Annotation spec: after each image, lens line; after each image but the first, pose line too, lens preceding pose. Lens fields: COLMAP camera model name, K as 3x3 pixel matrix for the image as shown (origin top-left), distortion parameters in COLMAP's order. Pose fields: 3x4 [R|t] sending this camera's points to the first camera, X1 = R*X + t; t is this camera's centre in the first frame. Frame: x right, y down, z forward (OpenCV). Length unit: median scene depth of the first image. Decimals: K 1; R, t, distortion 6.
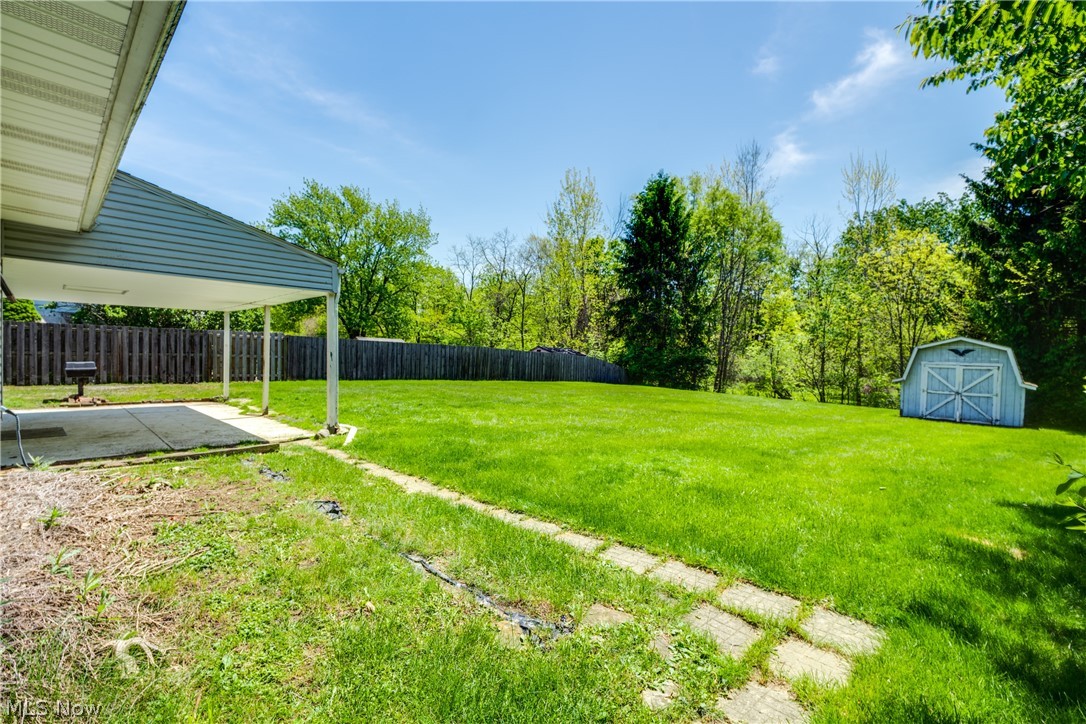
lens RADIAL K [[494.7, 0, 548.9], [0, 494.7, 367.3], [0, 0, 1]] dist [-0.011190, 0.001969]
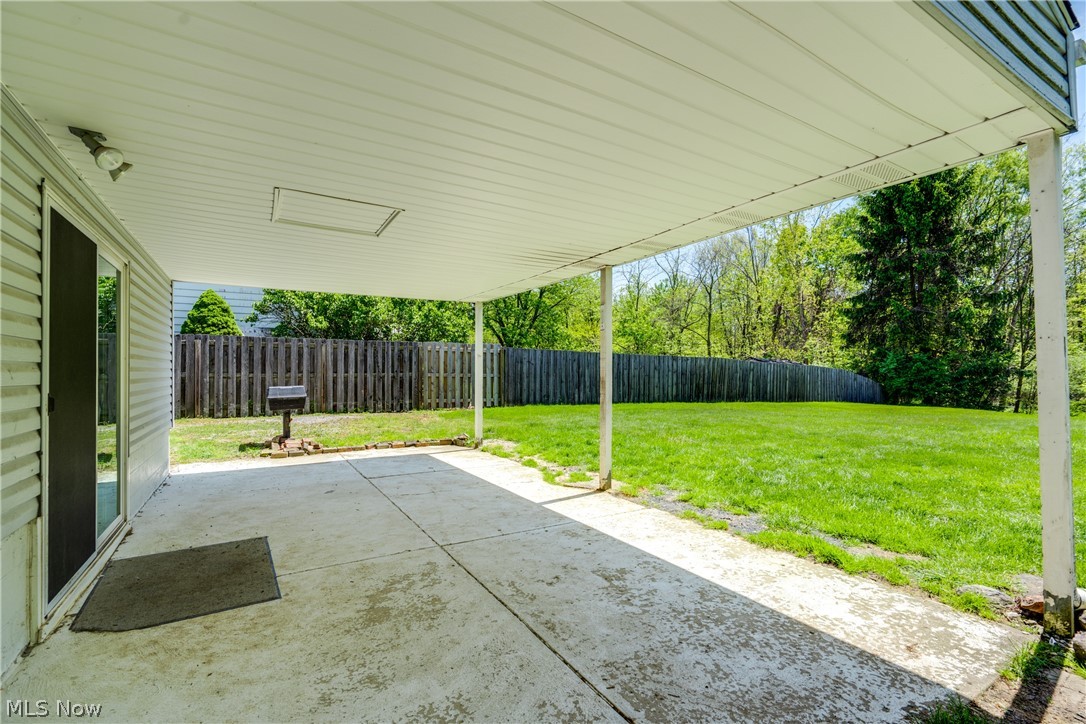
lens RADIAL K [[494.7, 0, 539.6], [0, 494.7, 364.5], [0, 0, 1]] dist [-0.011190, 0.001969]
pose [[0.964723, -0.027410, -0.261835, -0.325073], [0.016297, 0.998876, -0.044518, -0.003316], [0.262761, 0.038681, 0.964085, 0.322631]]
